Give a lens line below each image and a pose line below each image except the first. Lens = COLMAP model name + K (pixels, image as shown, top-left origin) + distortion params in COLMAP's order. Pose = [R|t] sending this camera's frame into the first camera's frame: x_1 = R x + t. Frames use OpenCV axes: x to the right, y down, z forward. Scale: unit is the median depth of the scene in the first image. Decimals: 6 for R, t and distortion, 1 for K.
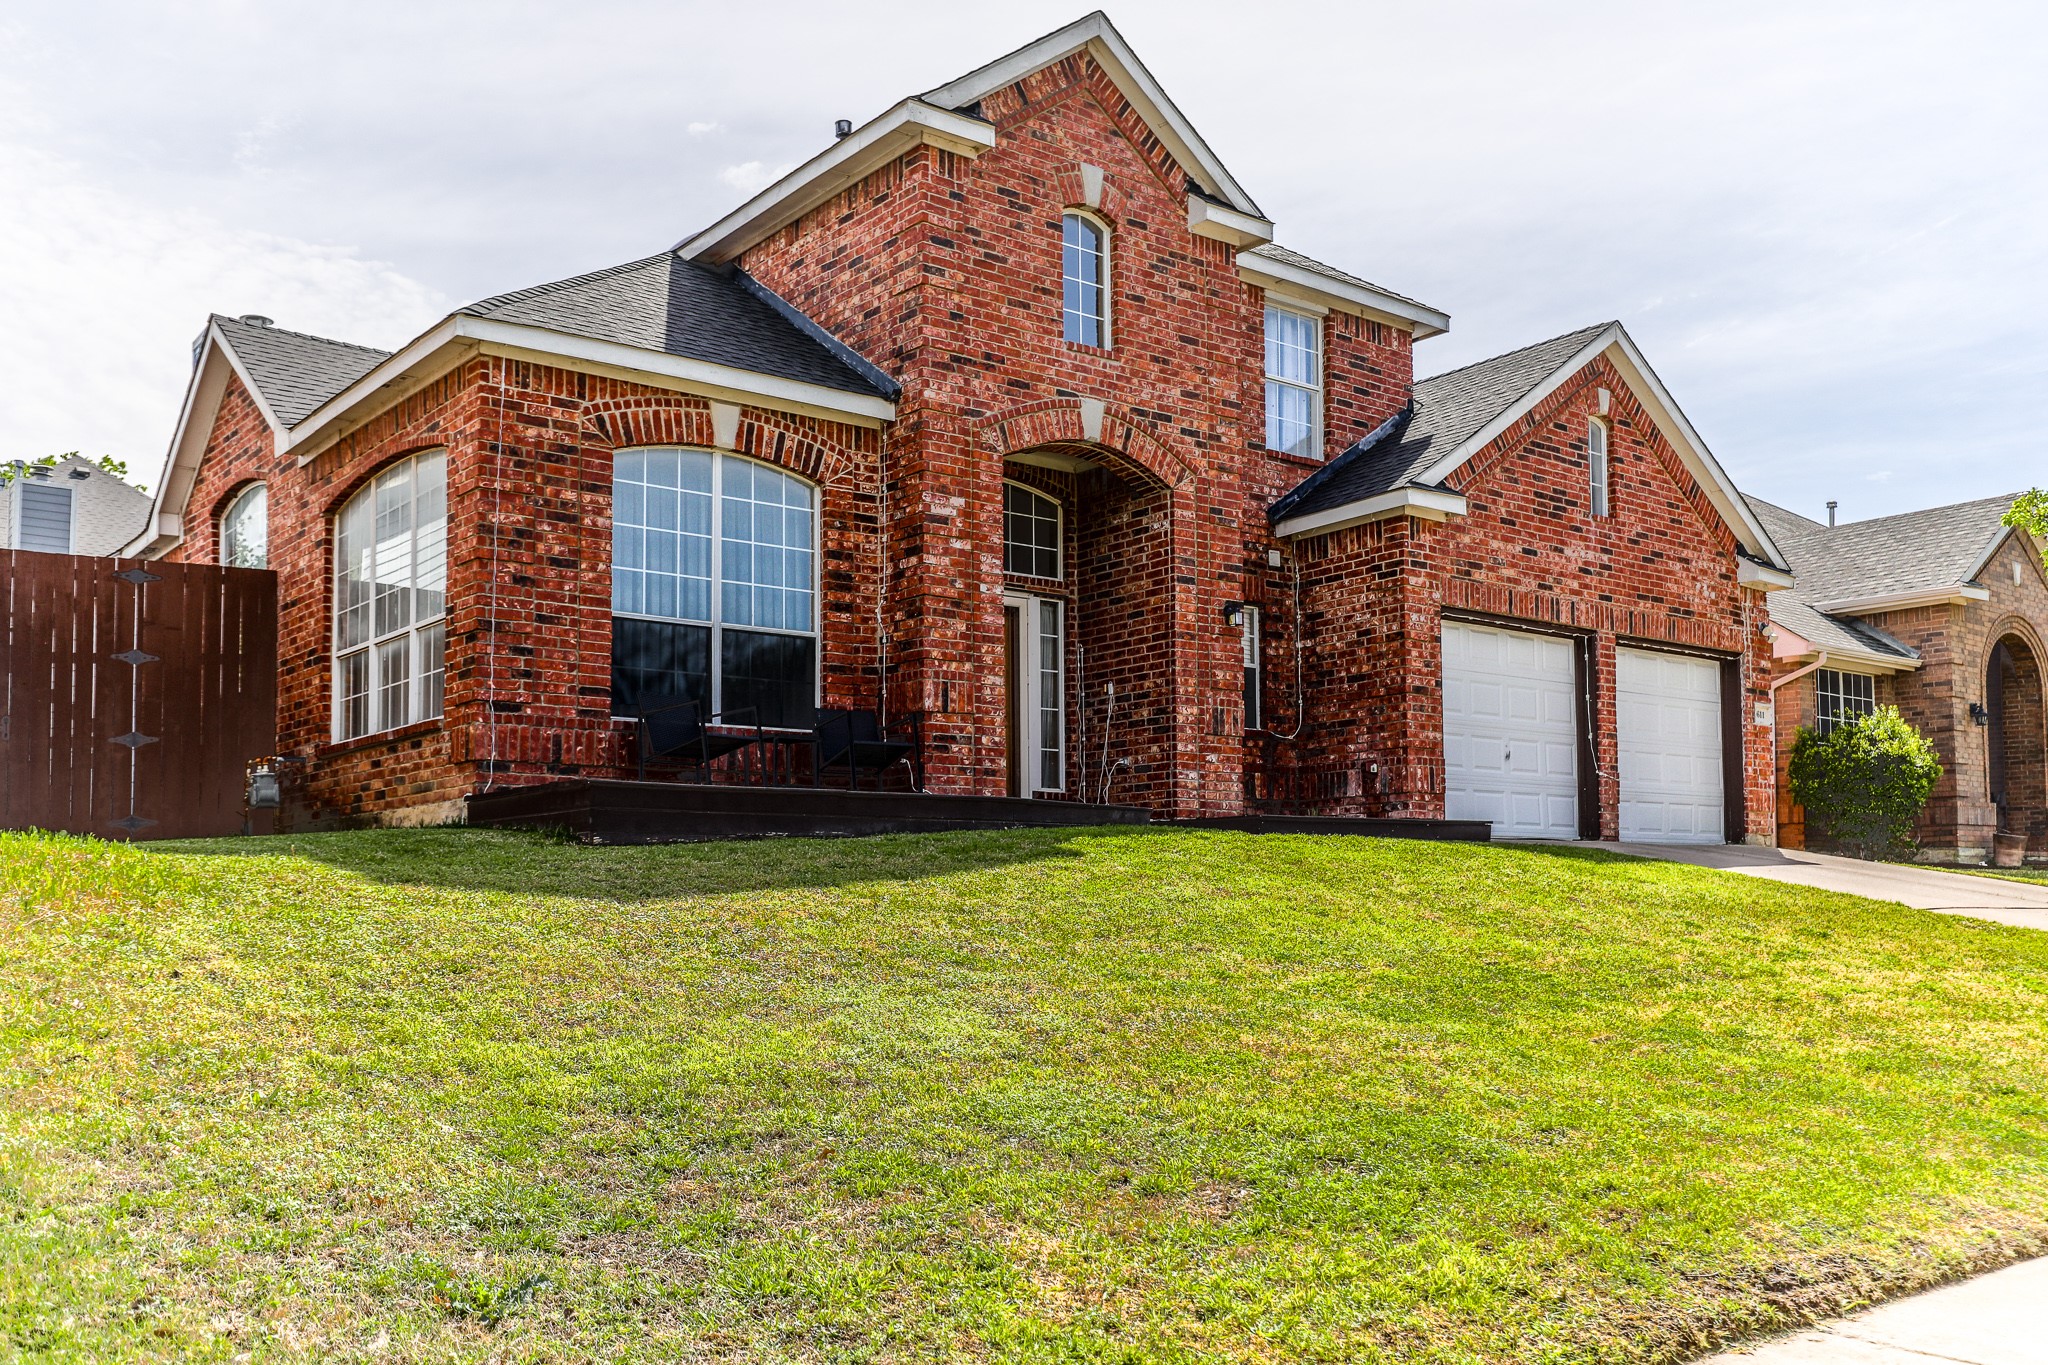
lens RADIAL K [[1830.3, 0, 1020.5], [0, 1830.3, 785.6], [0, 0, 1]] dist [0.006012, -0.001909]
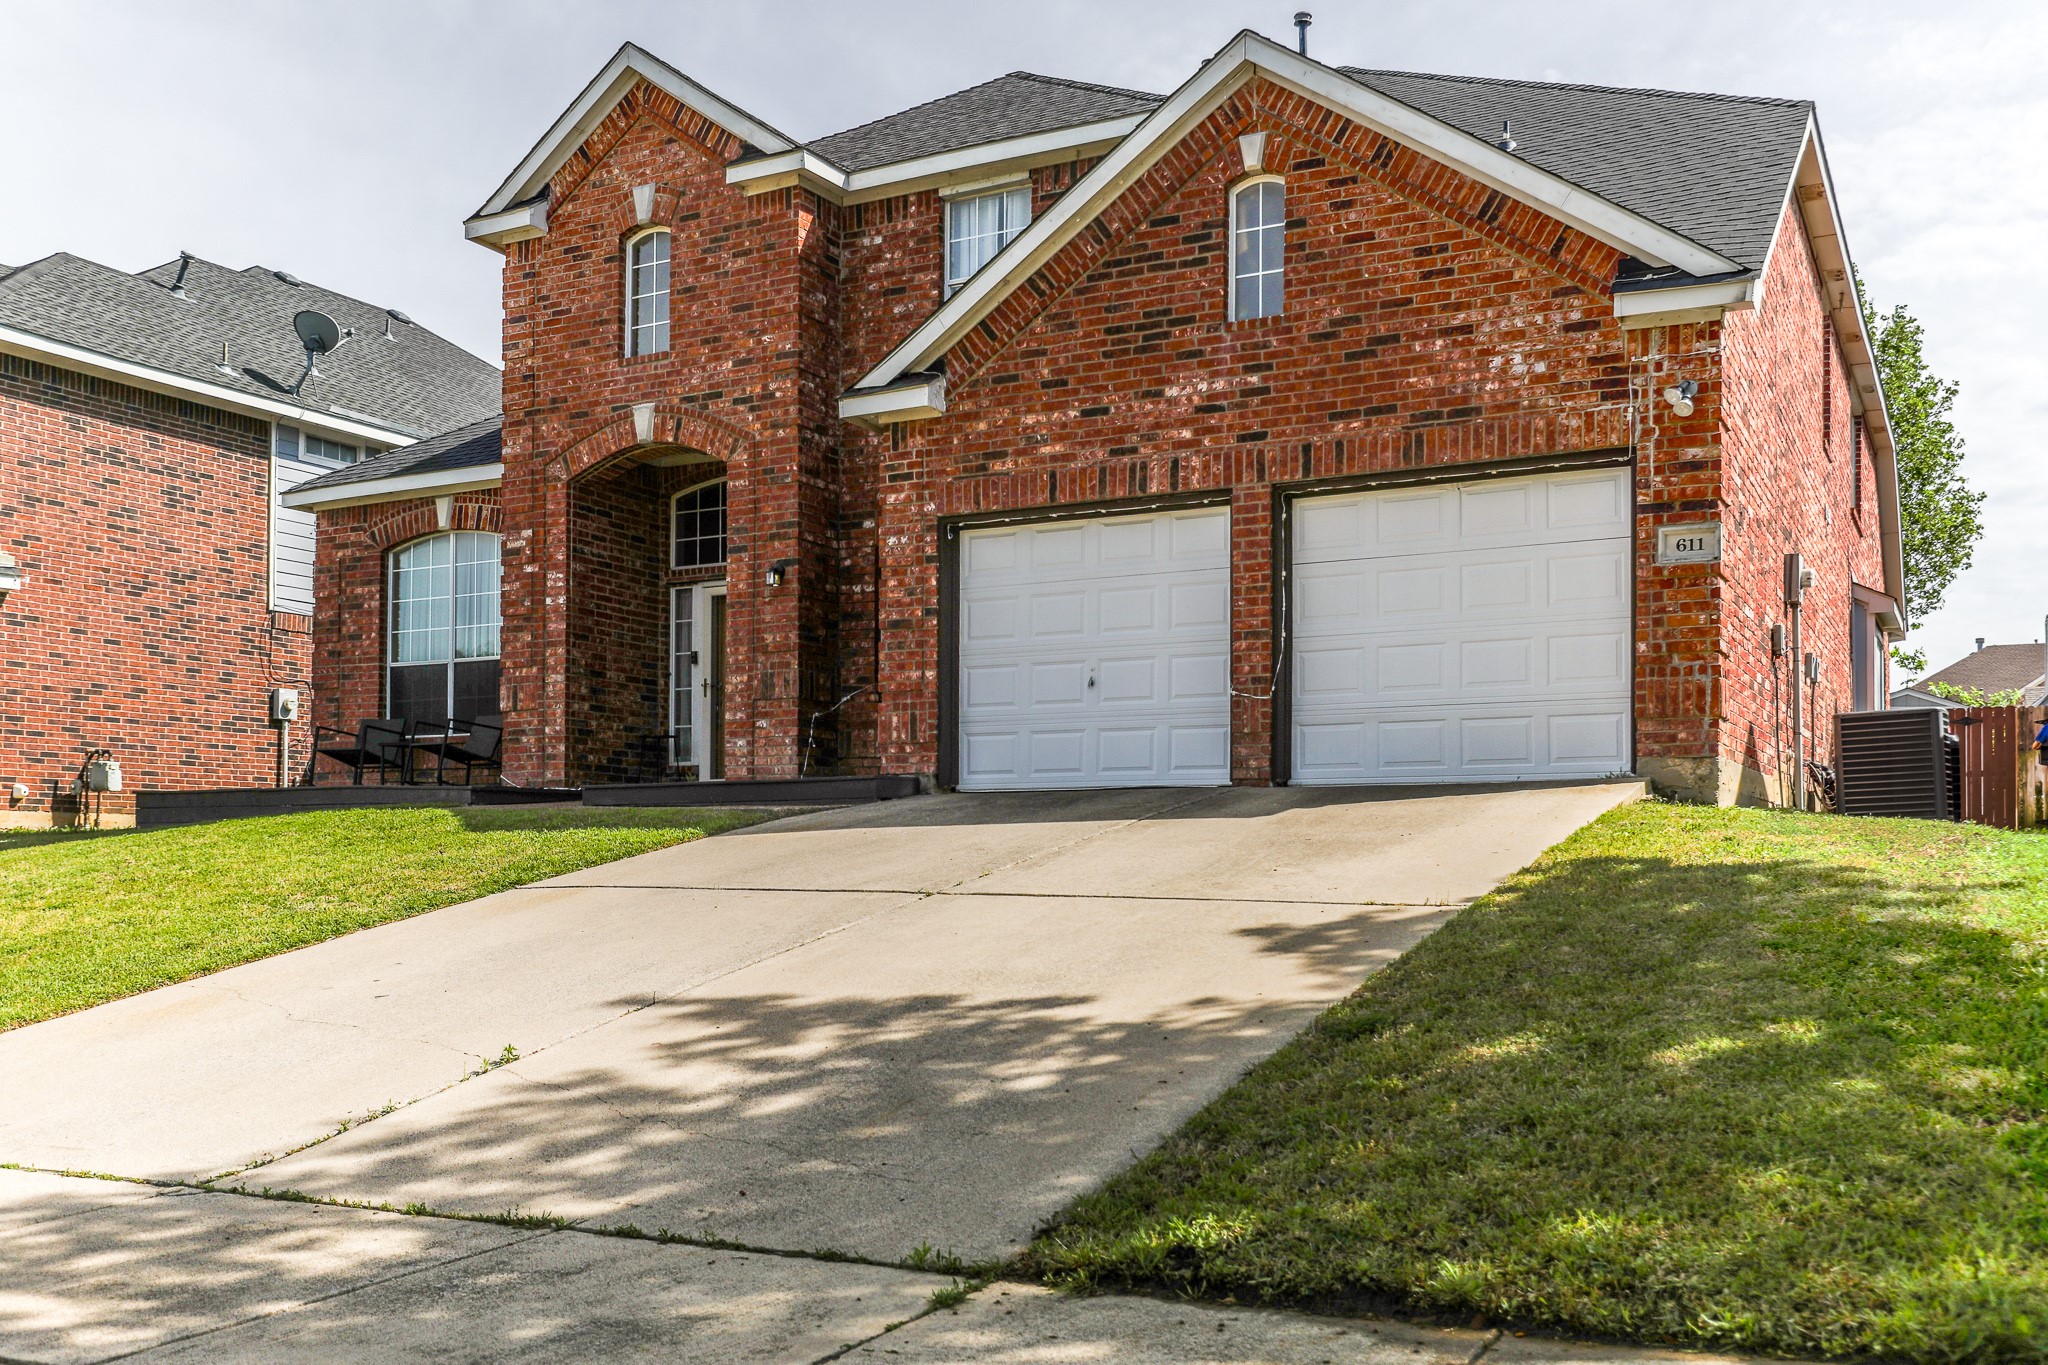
lens RADIAL K [[1839.1, 0, 1027.7], [0, 1839.1, 818.4], [0, 0, 1]] dist [0.005801, -0.003420]
pose [[0.377603, -0.019145, -0.925770, 1.122937], [0.054032, 0.998538, 0.001388, 0.044343], [0.924390, -0.050546, 0.378085, 0.782453]]
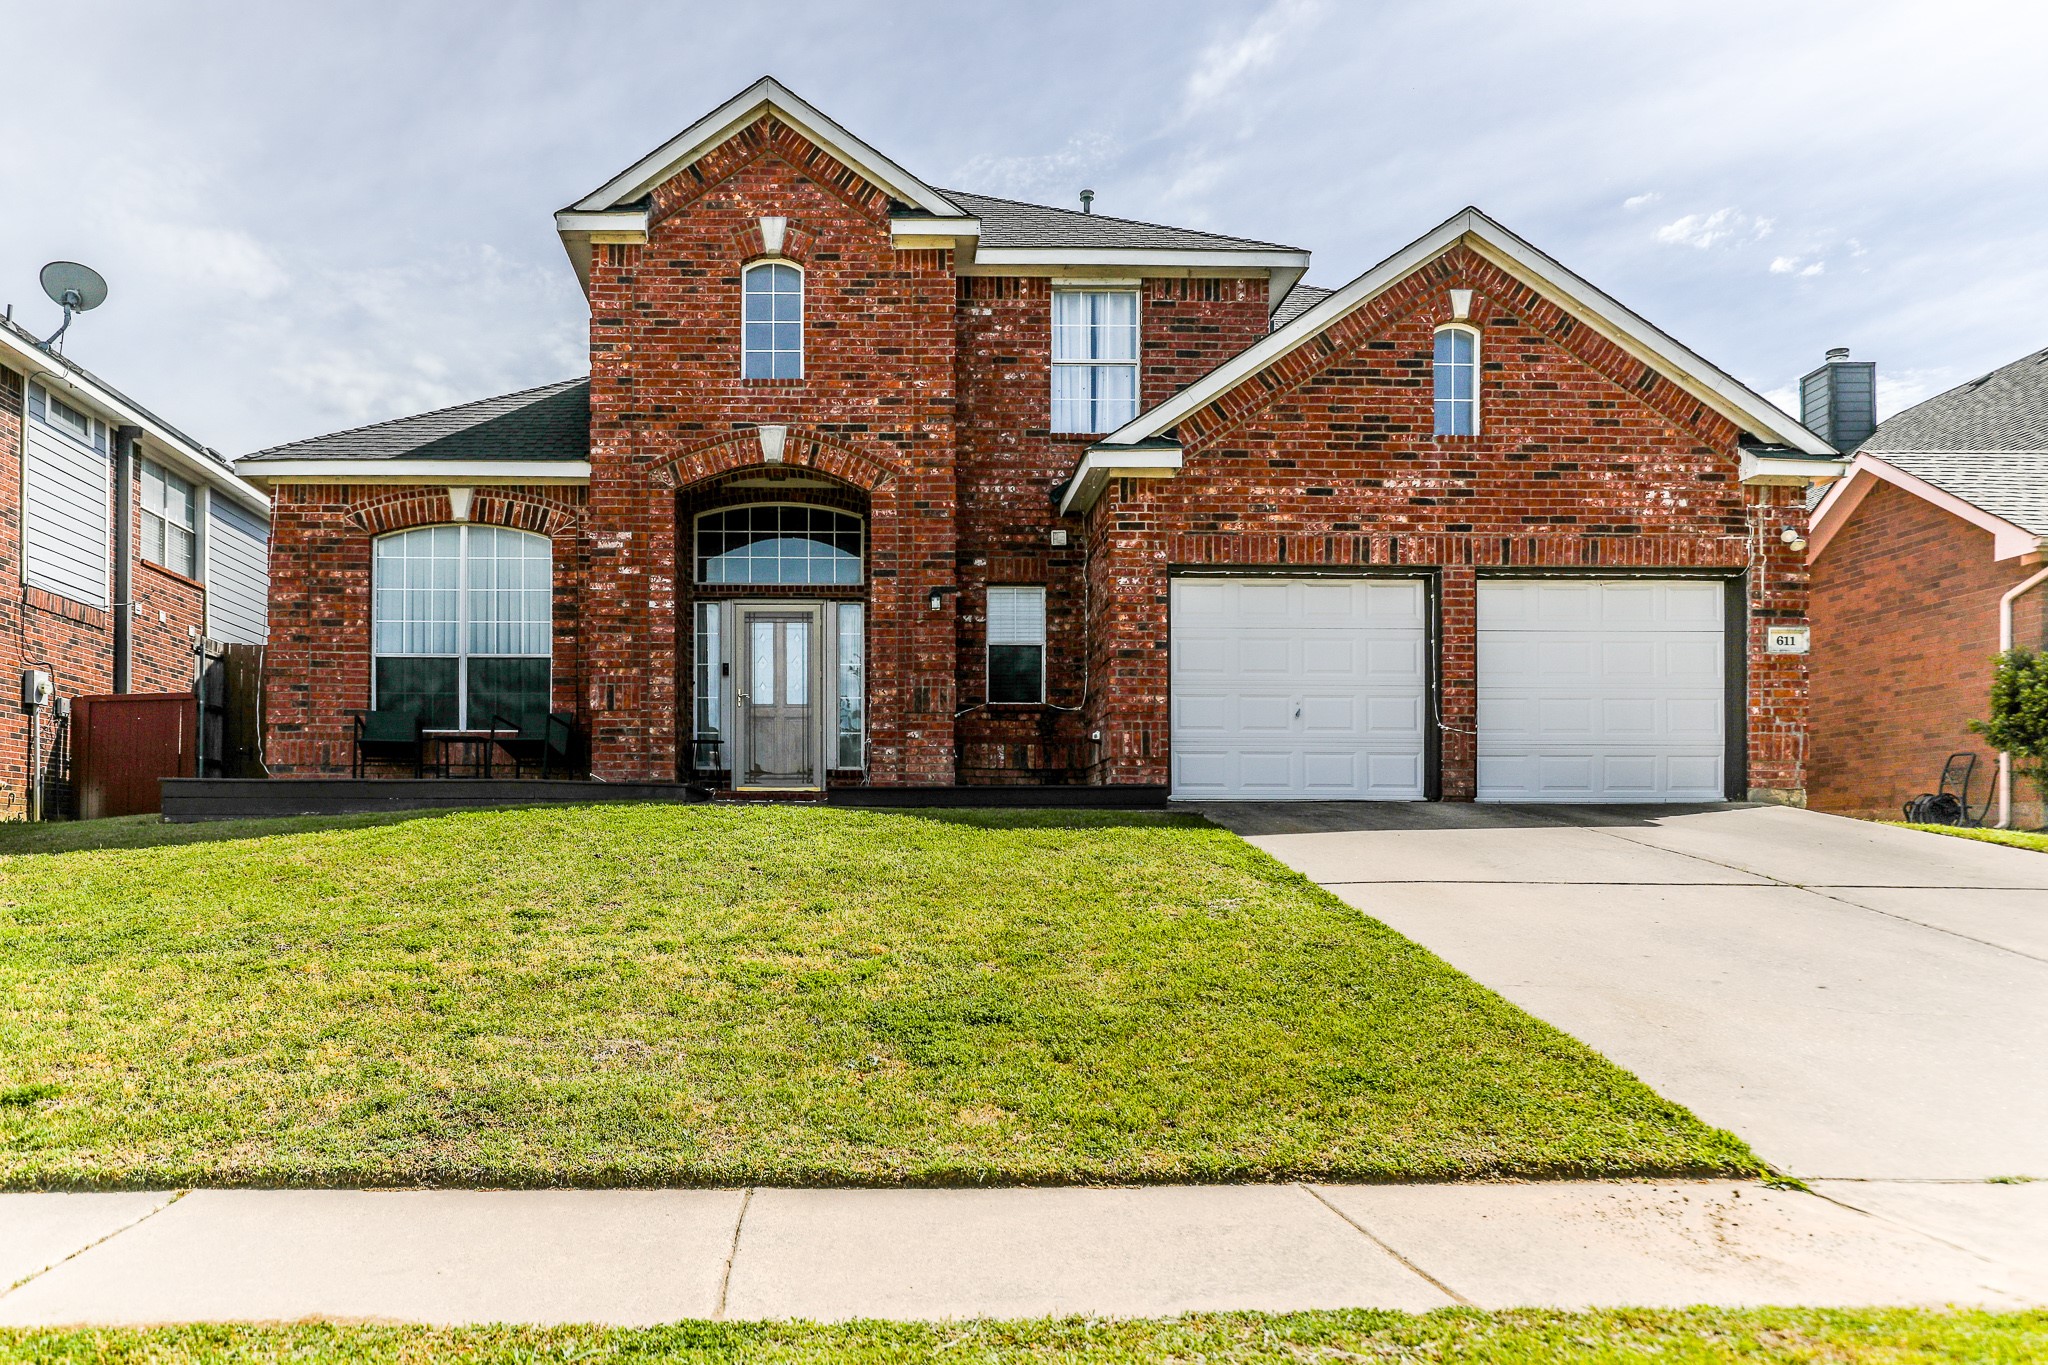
lens RADIAL K [[1405.7, 0, 839.0], [0, 1405.7, 848.2], [0, 0, 1]] dist [0.000182, 0.000183]
pose [[0.777960, -0.000953, -0.628313, 0.618999], [0.033392, 0.998648, 0.039830, 0.018552], [0.627426, -0.051966, 0.776940, 0.329766]]
